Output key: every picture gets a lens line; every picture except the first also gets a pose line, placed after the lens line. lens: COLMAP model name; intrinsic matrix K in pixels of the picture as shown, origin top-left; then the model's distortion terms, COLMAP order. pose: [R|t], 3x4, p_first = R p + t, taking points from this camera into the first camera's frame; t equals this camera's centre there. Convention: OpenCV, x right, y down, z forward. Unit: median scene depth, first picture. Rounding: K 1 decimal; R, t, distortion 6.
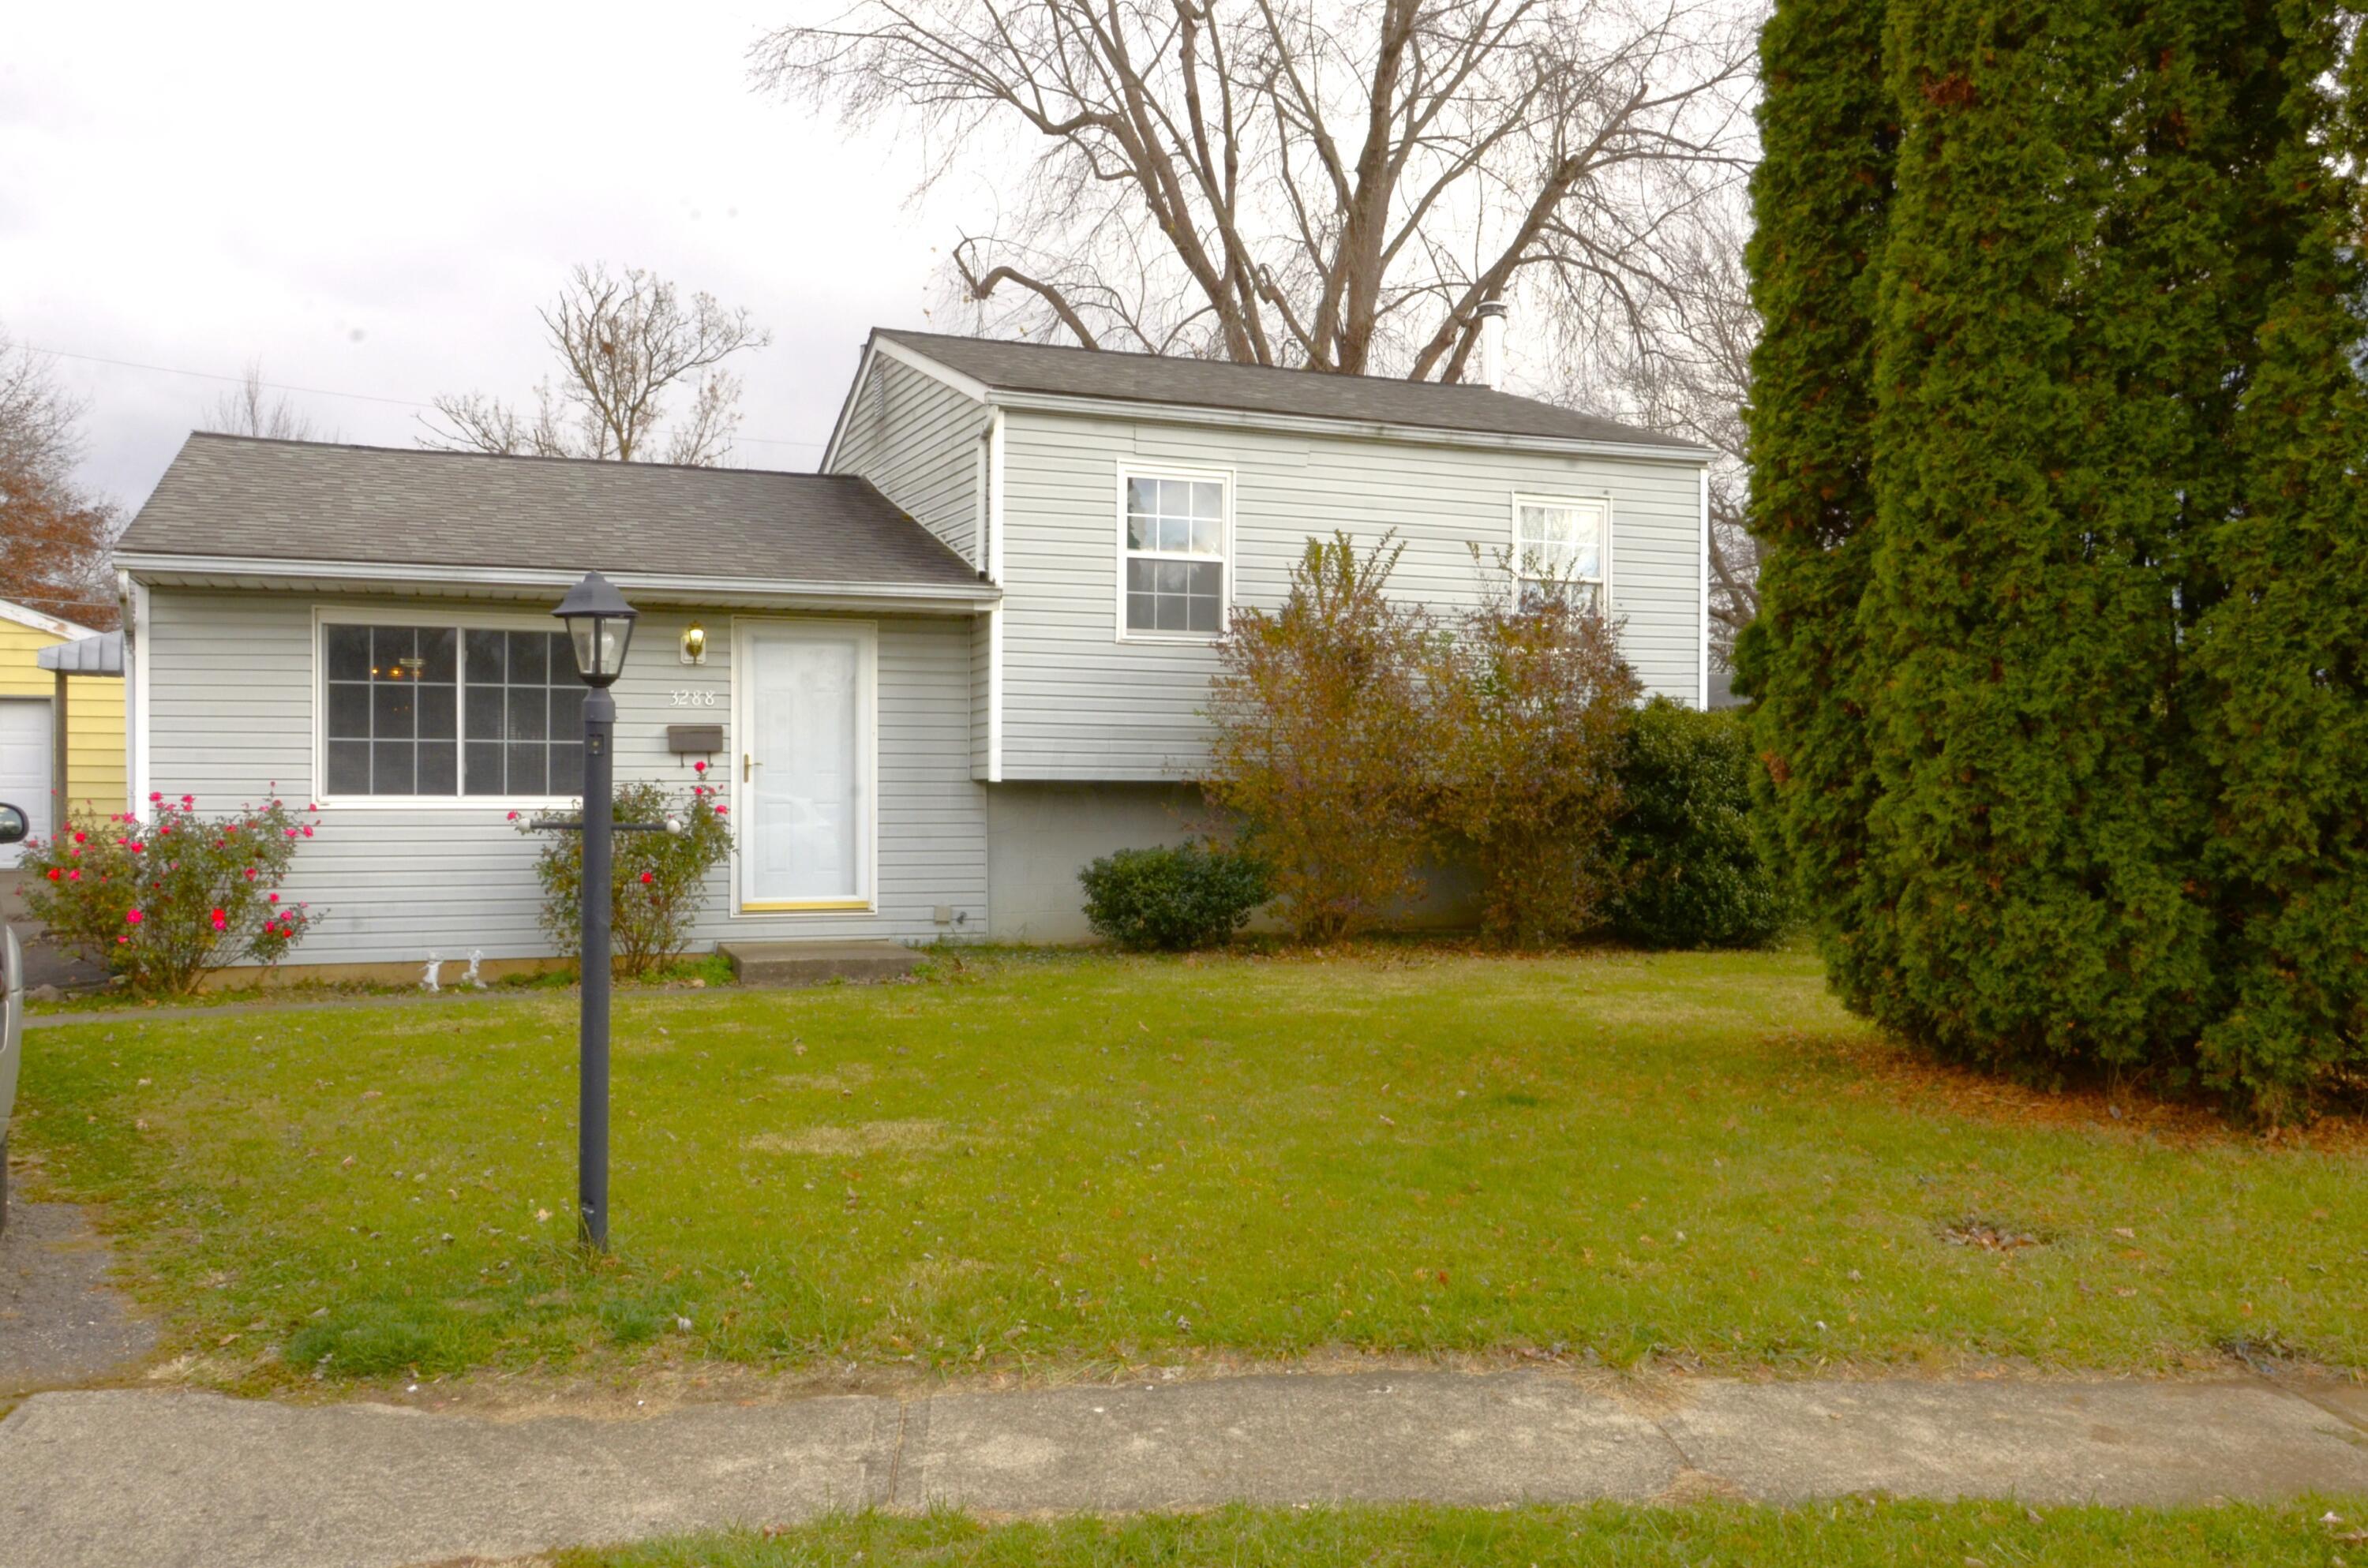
lens RADIAL K [[2110.2, 0, 1184.9], [0, 2110.2, 740.6], [0, 0, 1]] dist [-0.004211, -0.002359]
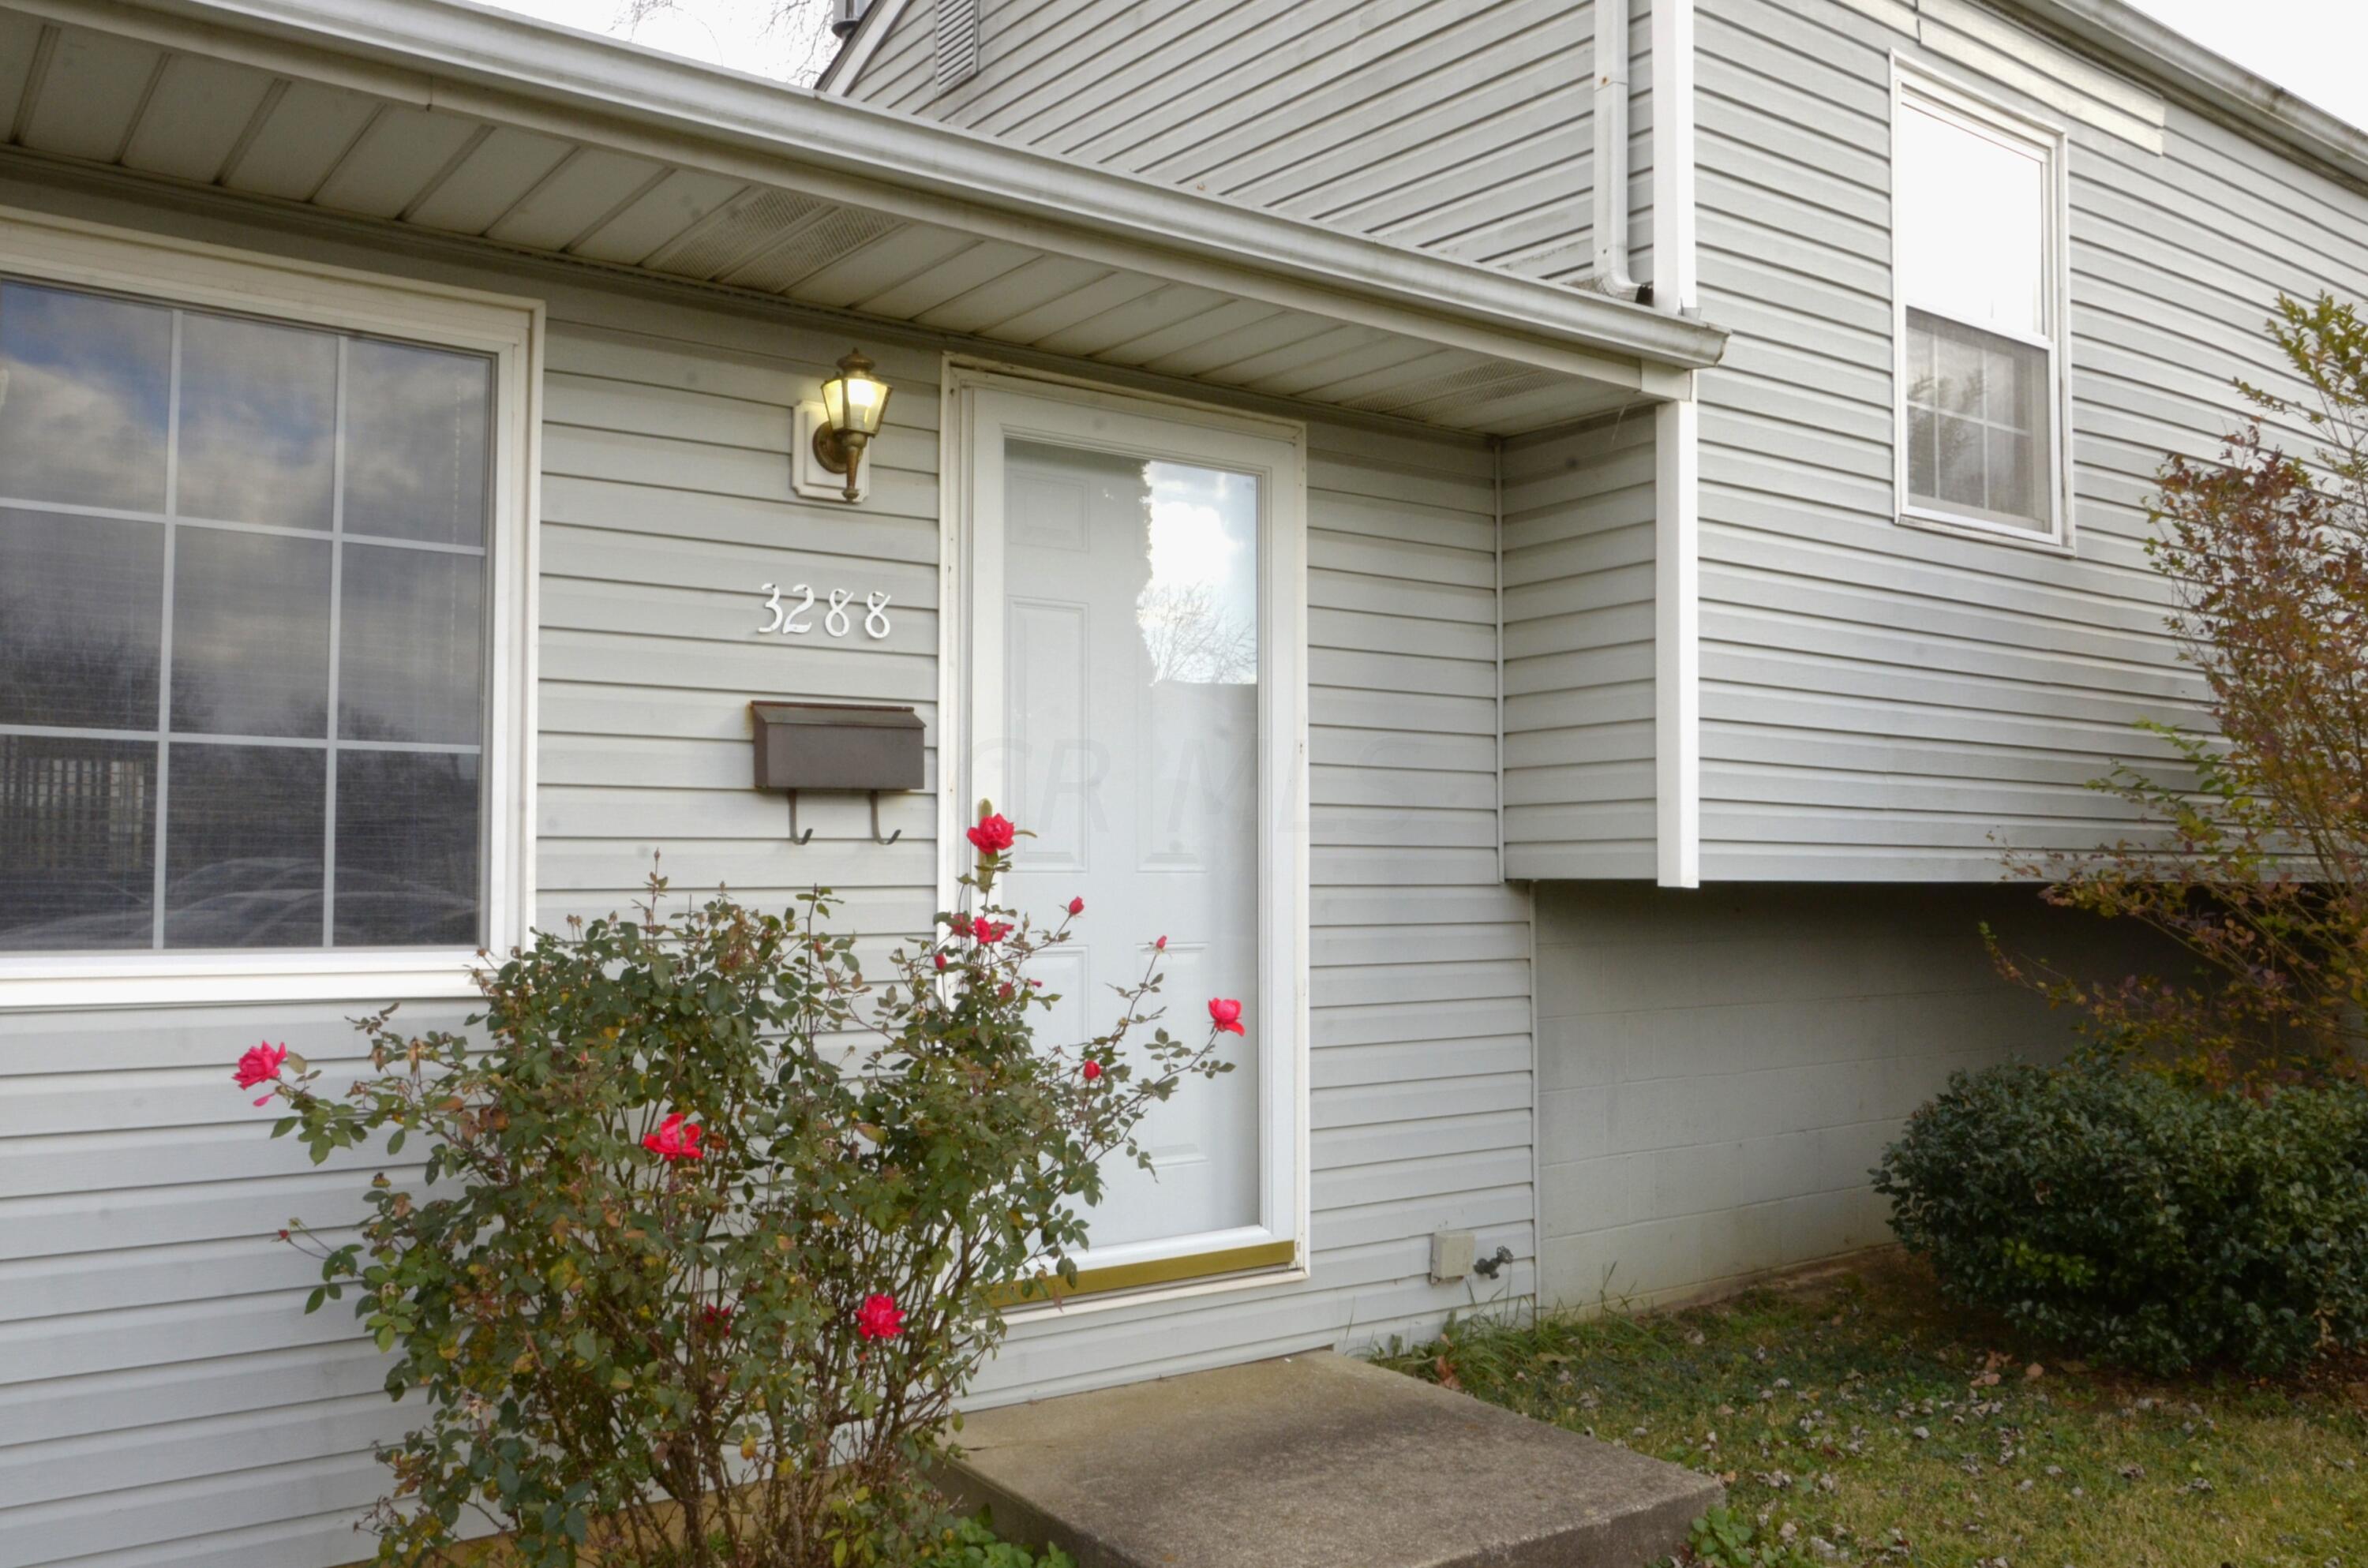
lens RADIAL K [[1945.0, 0, 1184.0], [0, 1945.0, 784.0], [0, 0, 1]] dist [-0.001324, -0.001045]
pose [[0.967730, 0.010684, 0.251764, -0.249610], [-0.003467, 0.999571, -0.029094, 0.012009], [-0.251967, 0.027283, 0.967351, 0.707393]]
